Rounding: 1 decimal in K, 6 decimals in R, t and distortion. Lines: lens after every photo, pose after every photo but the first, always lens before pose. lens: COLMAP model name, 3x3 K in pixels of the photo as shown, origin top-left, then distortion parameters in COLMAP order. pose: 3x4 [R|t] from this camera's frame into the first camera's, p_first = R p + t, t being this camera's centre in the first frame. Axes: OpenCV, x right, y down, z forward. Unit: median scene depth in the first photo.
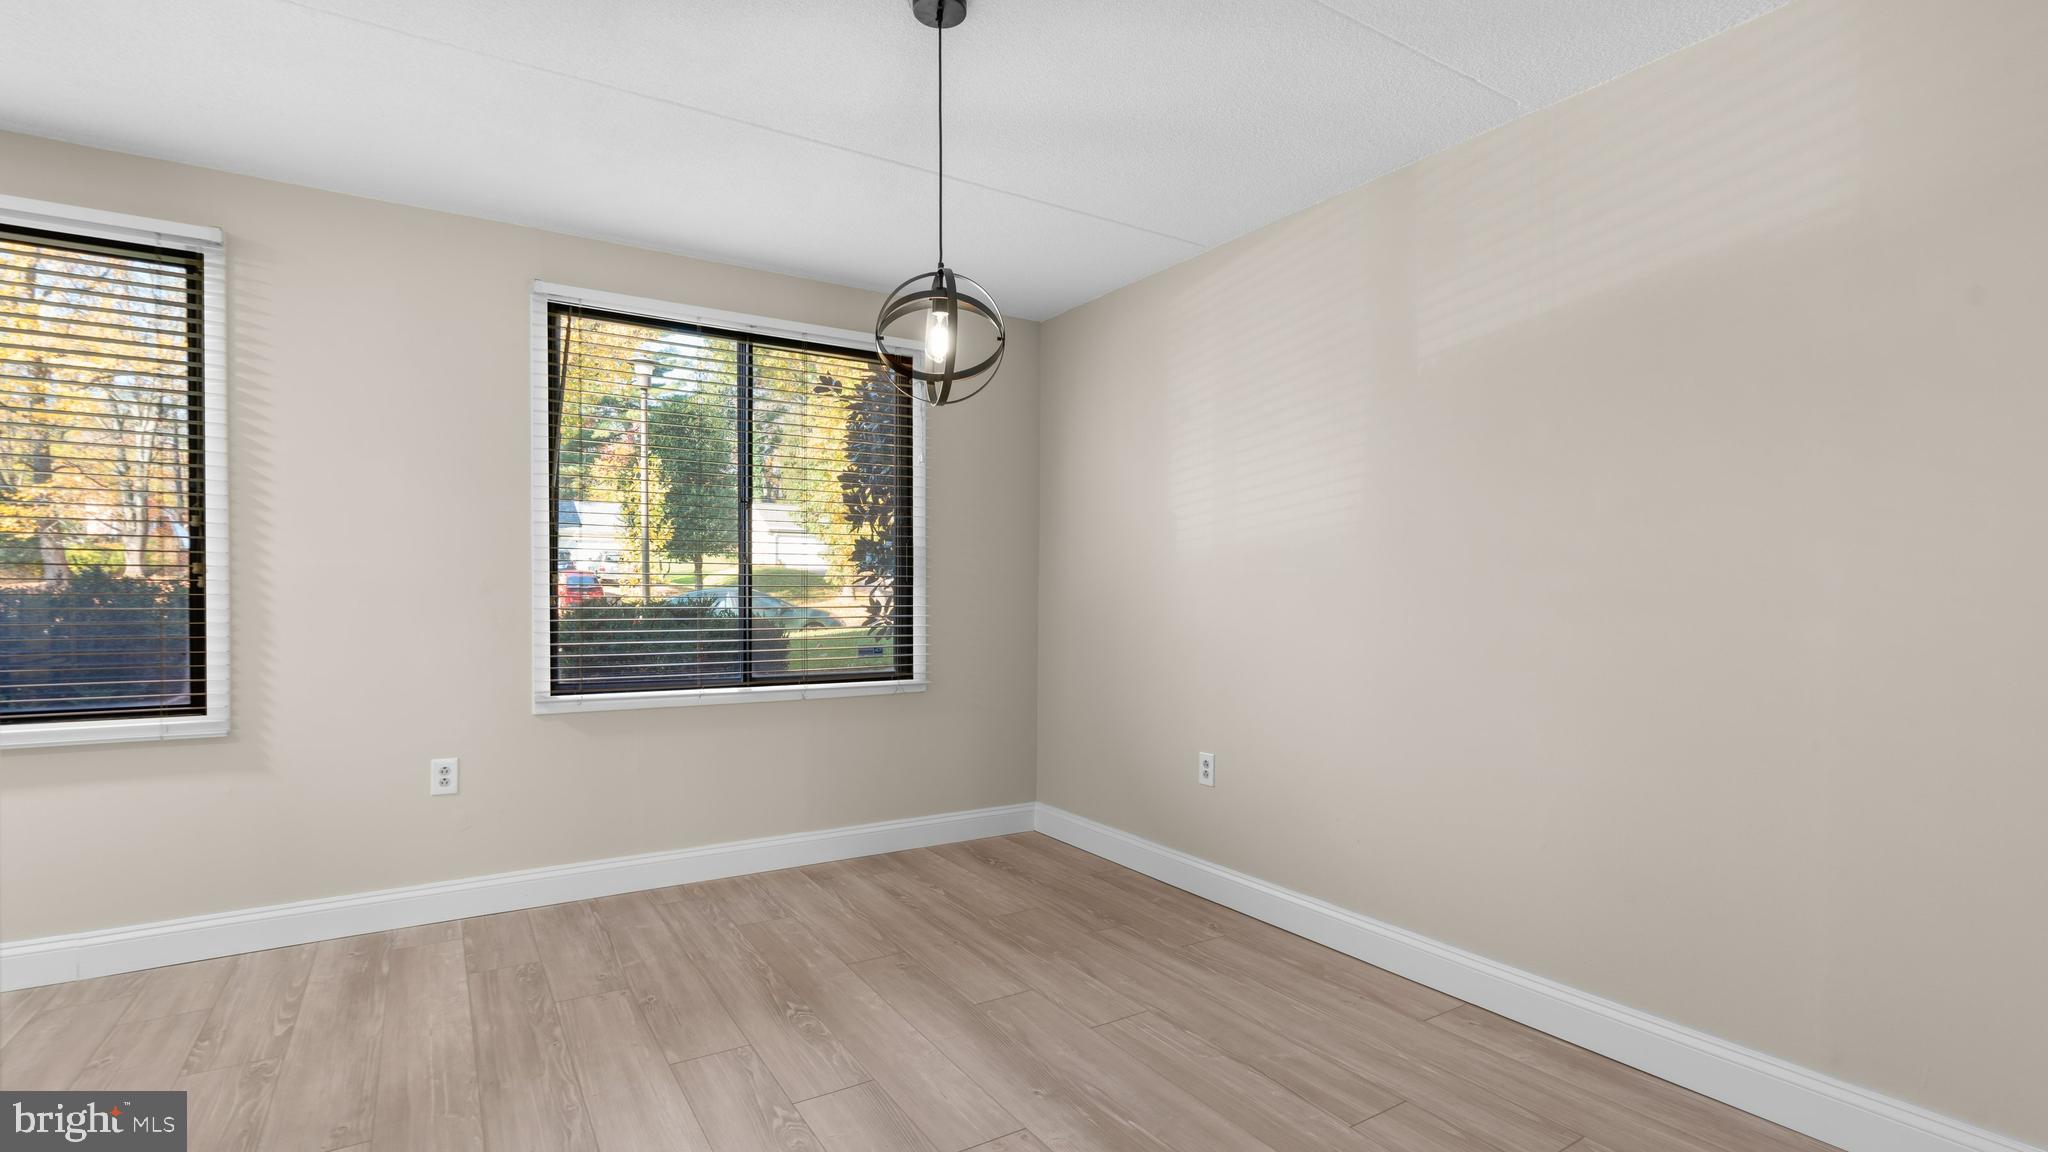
lens RADIAL K [[925.3, 0, 1021.3], [0, 925.3, 603.6], [0, 0, 1]] dist [-0.020944, 0.009943]
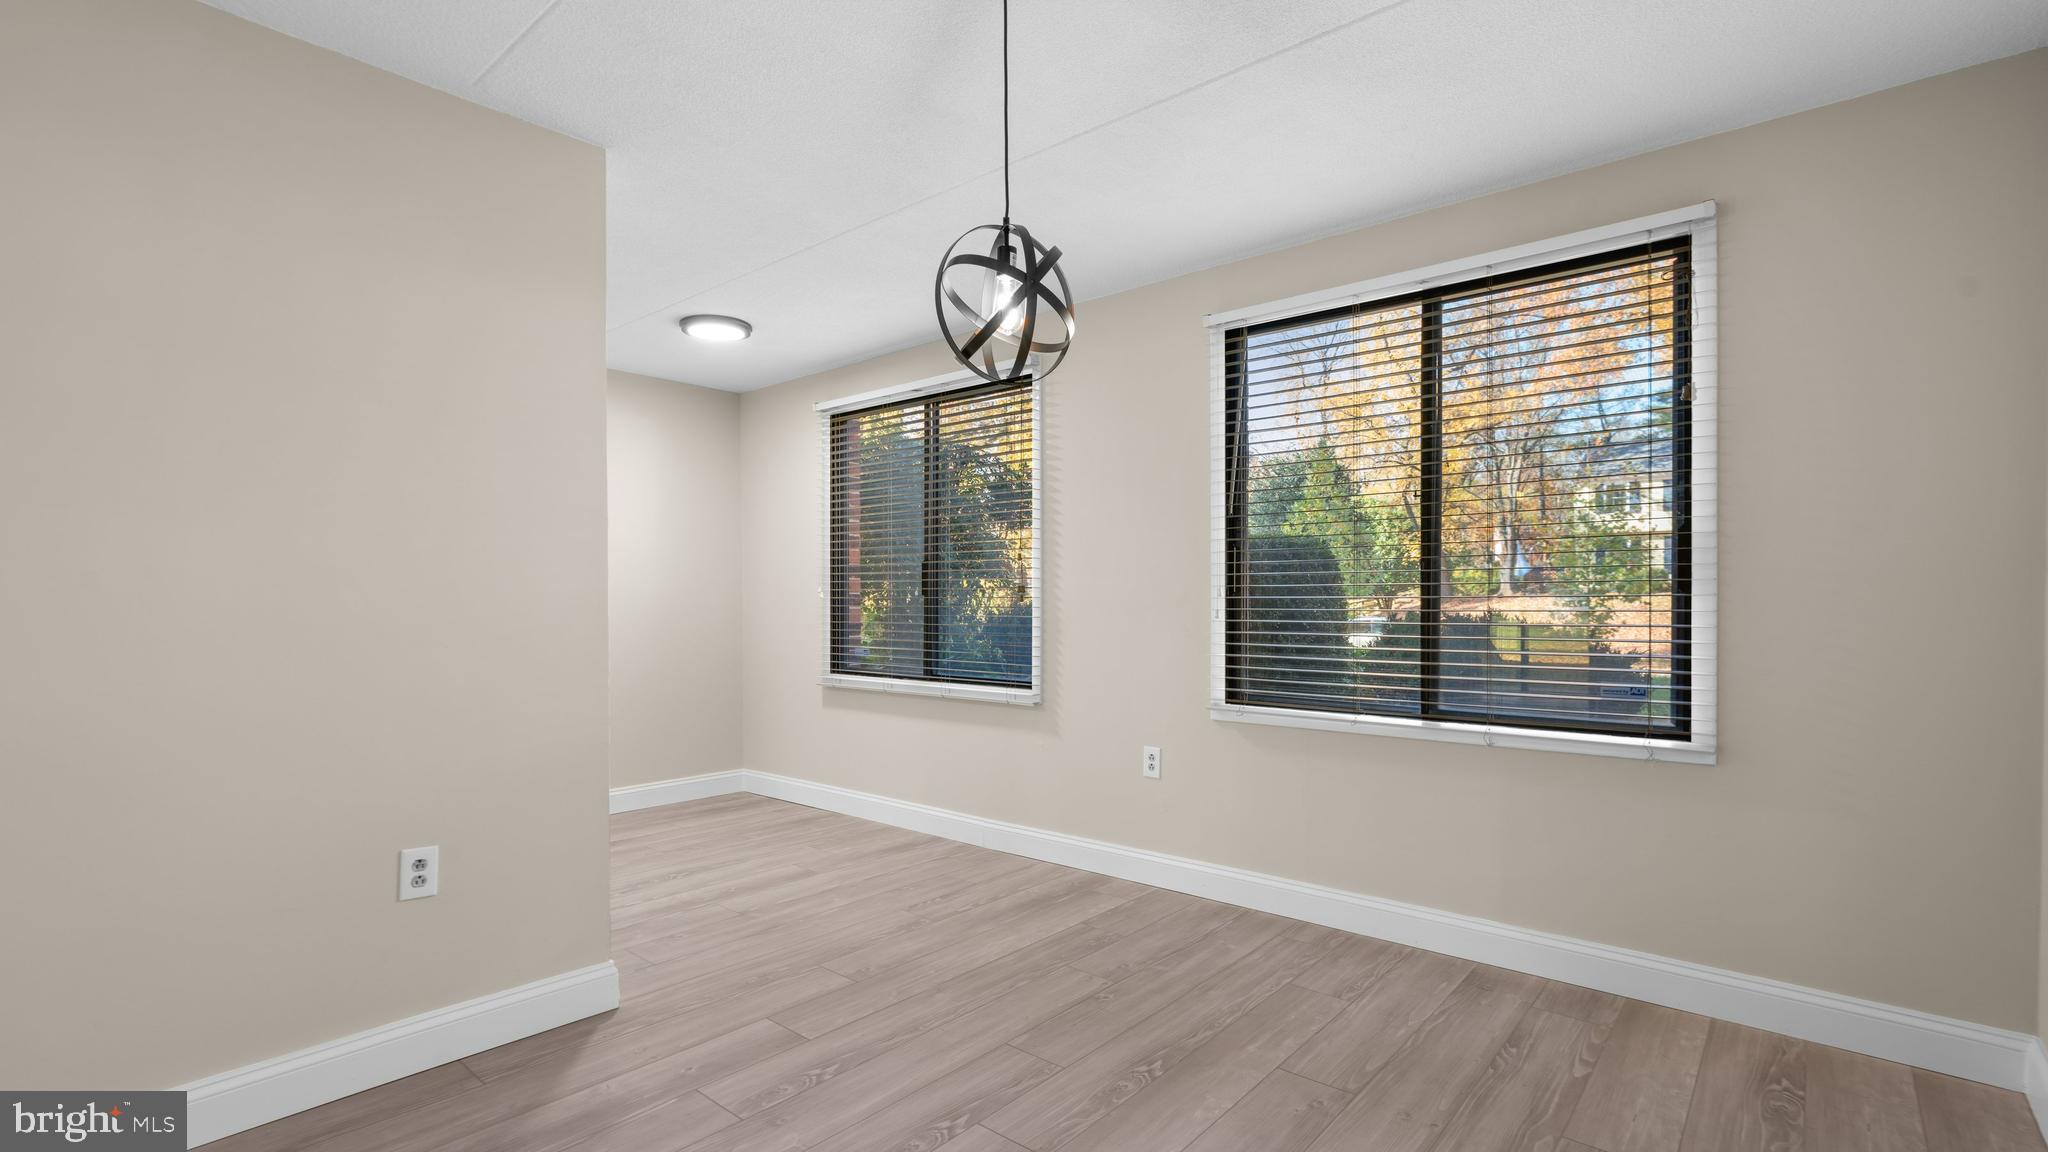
lens RADIAL K [[925.3, 0, 1003.8], [0, 925.3, 620.3], [0, 0, 1]] dist [-0.020944, 0.009943]
pose [[0.279332, 0.011597, -0.960124, 0.452589], [-0.011540, 0.999895, 0.008720, -0.002087], [0.960125, 0.008644, 0.279437, 0.484037]]
